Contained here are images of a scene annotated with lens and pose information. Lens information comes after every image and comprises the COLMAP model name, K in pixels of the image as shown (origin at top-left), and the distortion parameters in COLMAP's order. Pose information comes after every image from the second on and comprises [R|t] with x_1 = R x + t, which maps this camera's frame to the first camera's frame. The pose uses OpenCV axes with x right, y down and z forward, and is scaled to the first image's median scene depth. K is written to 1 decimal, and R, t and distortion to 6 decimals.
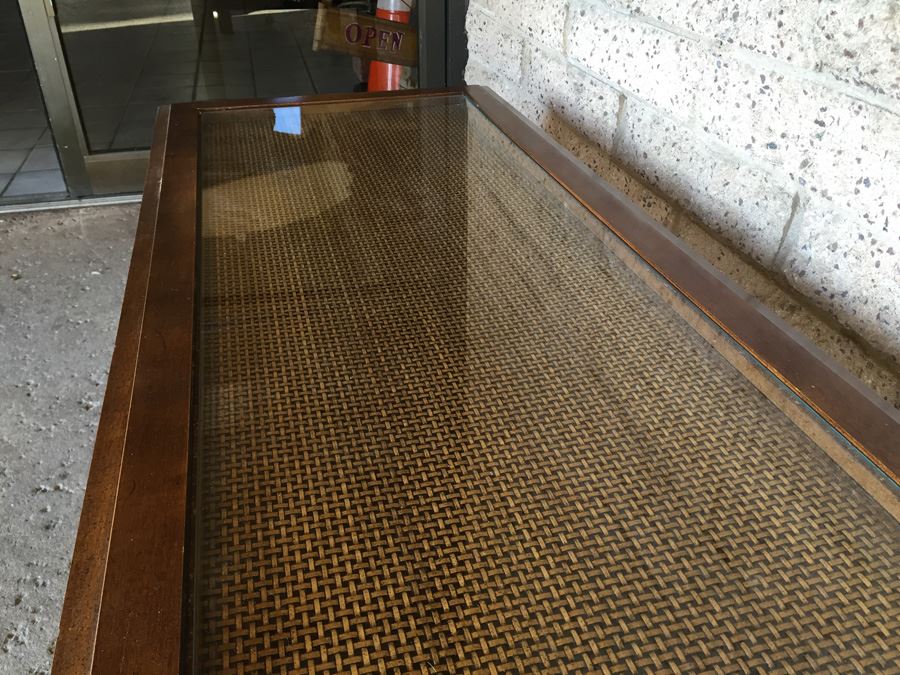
lens RADIAL K [[772.2, 0, 444.7], [0, 772.2, 338.0], [0, 0, 1]] dist [0.106480, -0.148815]
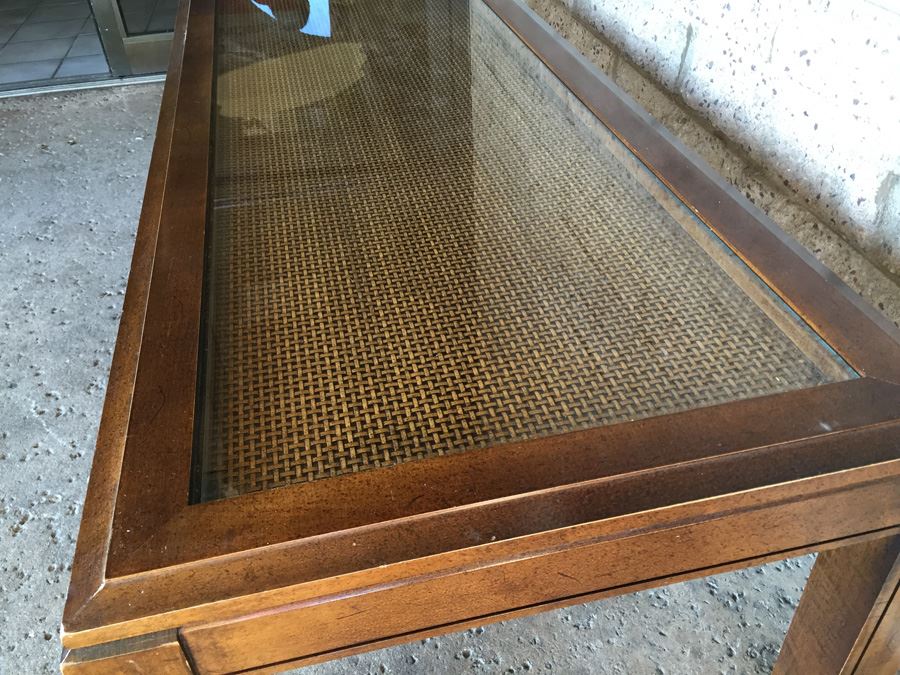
lens RADIAL K [[771.9, 0, 446.3], [0, 771.9, 338.5], [0, 0, 1]] dist [0.097333, -0.137876]
pose [[0.998729, -0.004031, -0.050245, 0.092468], [0.009619, 0.993720, 0.111481, 0.123549], [0.049481, -0.111822, 0.992496, -0.224153]]
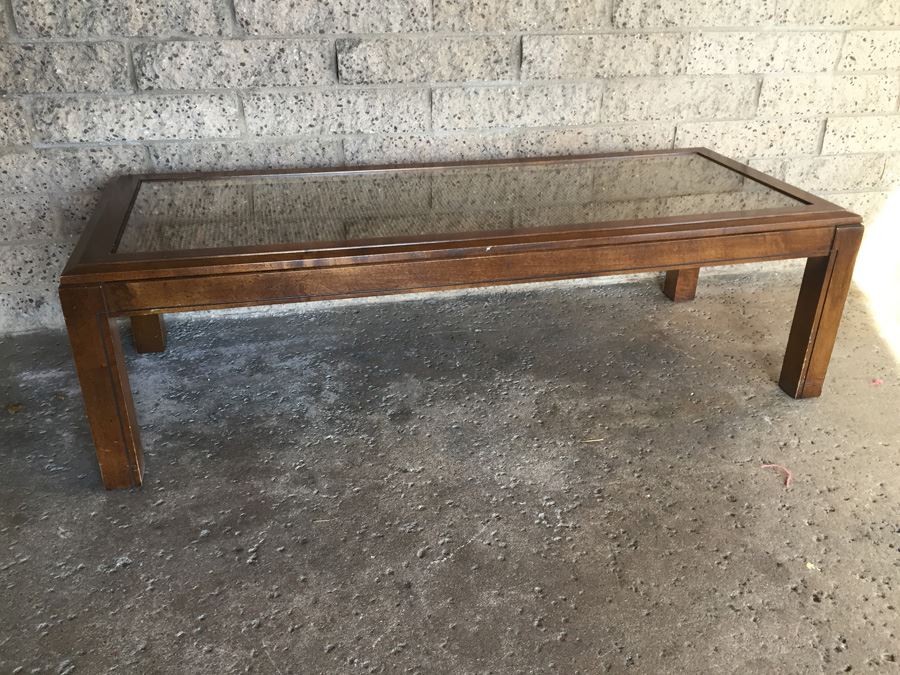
lens RADIAL K [[763.2, 0, 462.0], [0, 763.2, 335.9], [0, 0, 1]] dist [0.113345, -0.134878]
pose [[0.000934, -0.451583, 0.892229, -1.297478], [0.511648, 0.766814, 0.387572, -0.314079], [-0.859195, 0.456145, 0.231768, 0.329312]]
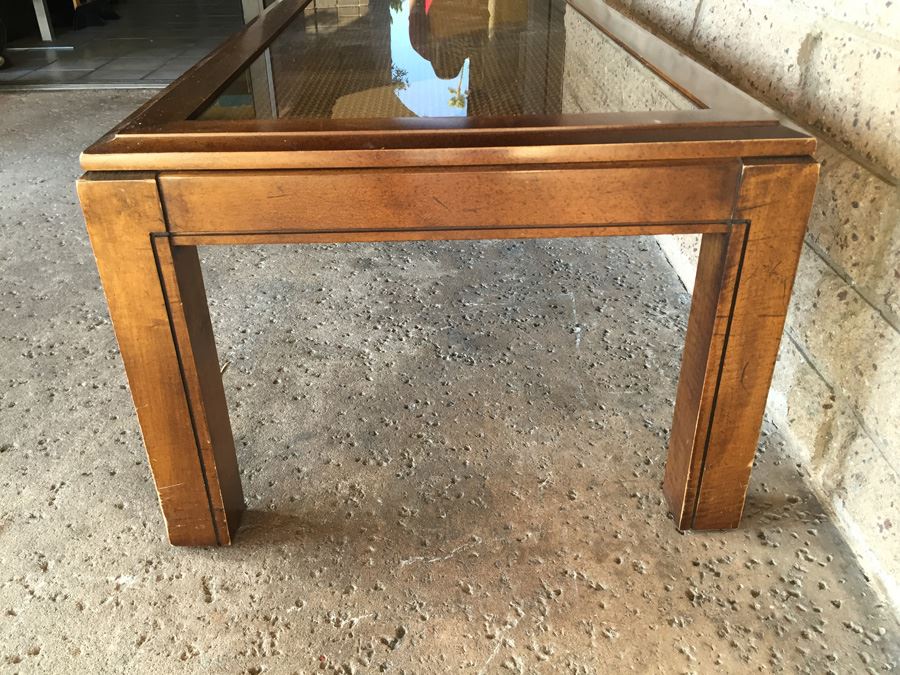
lens RADIAL K [[772.2, 0, 444.7], [0, 772.2, 338.0], [0, 0, 1]] dist [0.106480, -0.148815]
pose [[0.973622, 0.106352, -0.201865, 0.258243], [-0.110738, 0.993794, -0.010525, 0.394415], [0.199493, 0.032602, 0.979357, -0.360535]]
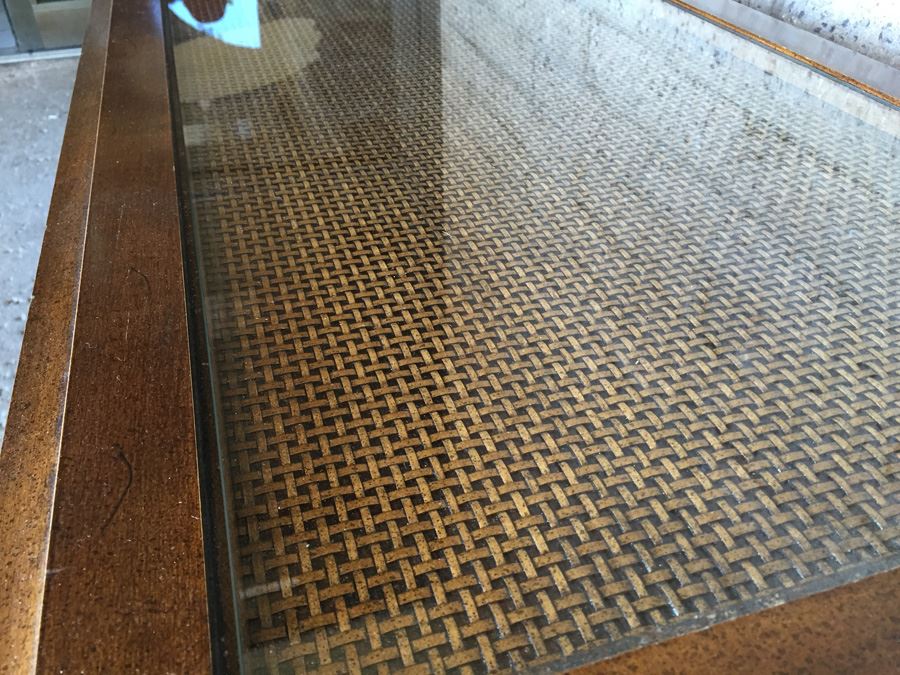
lens RADIAL K [[785.7, 0, 446.1], [0, 785.7, 336.5], [0, 0, 1]] dist [0.060598, -0.091355]
pose [[0.998917, -0.031348, 0.034391, -0.018577], [0.028133, 0.995517, 0.090298, 0.155687], [-0.037068, -0.089233, 0.995321, 0.009763]]
